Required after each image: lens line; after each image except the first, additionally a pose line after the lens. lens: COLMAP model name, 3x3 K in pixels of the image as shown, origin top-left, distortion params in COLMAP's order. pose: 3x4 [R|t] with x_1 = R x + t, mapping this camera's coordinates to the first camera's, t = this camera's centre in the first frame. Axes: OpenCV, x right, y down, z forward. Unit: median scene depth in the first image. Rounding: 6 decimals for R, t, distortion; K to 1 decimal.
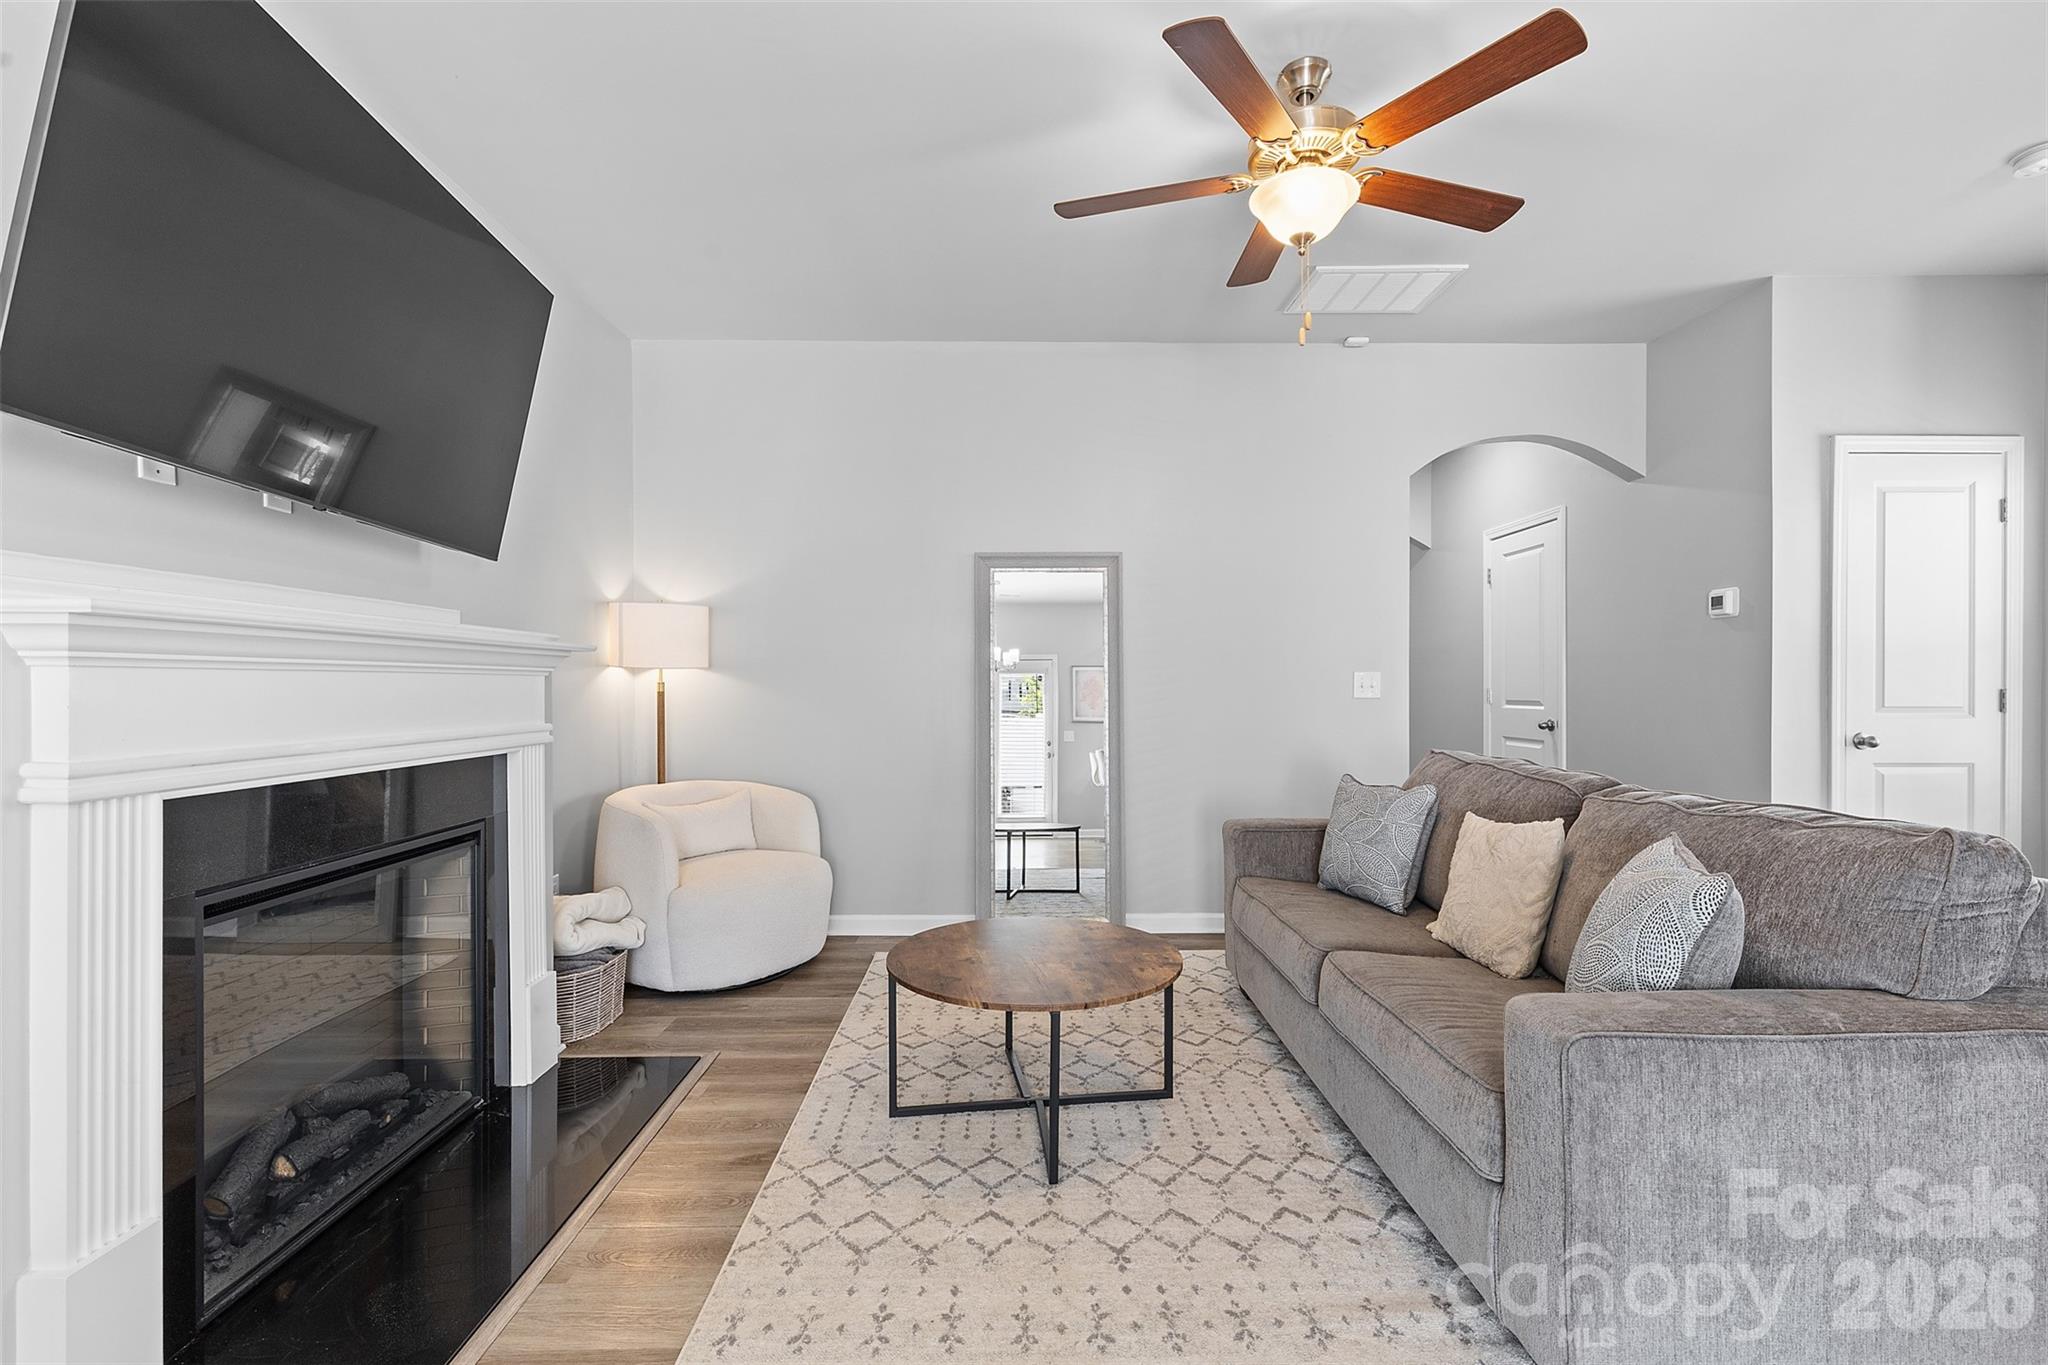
lens RADIAL K [[924.3, 0, 1019.6], [0, 924.3, 691.7], [0, 0, 1]] dist [0.007546, -0.000045]
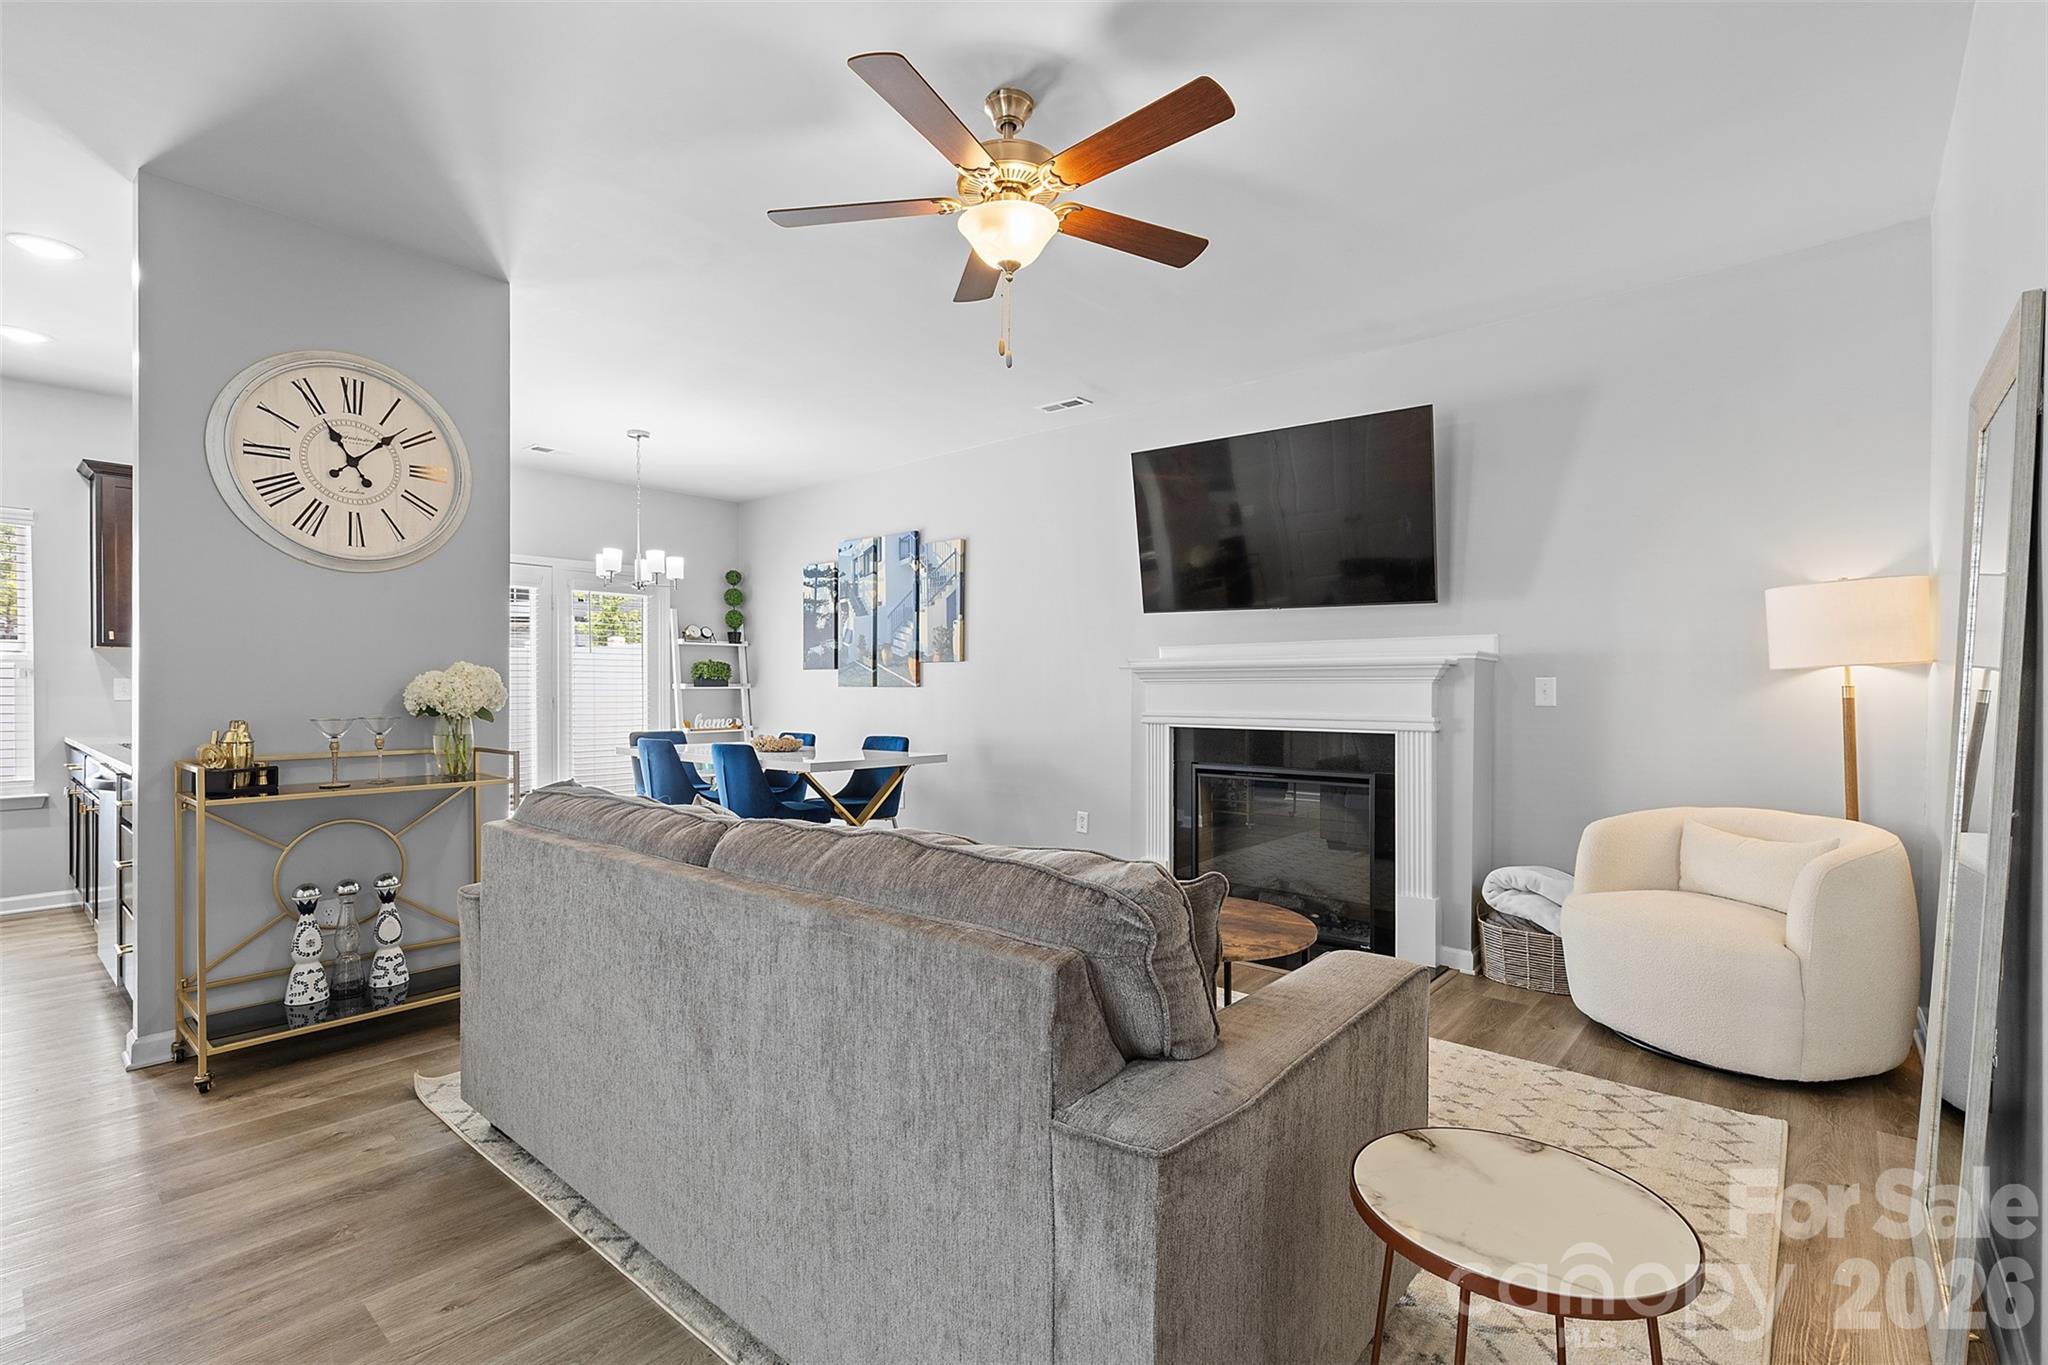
lens RADIAL K [[919.3, 0, 1024.0], [0, 919.3, 682.5], [0, 0, 1]] dist [0.005631, 0.000232]
pose [[-0.662685, -0.004035, -0.748887, 0.921539], [-0.004622, 0.999988, -0.001299, -0.012824], [0.748884, 0.002600, -0.662696, 1.466247]]
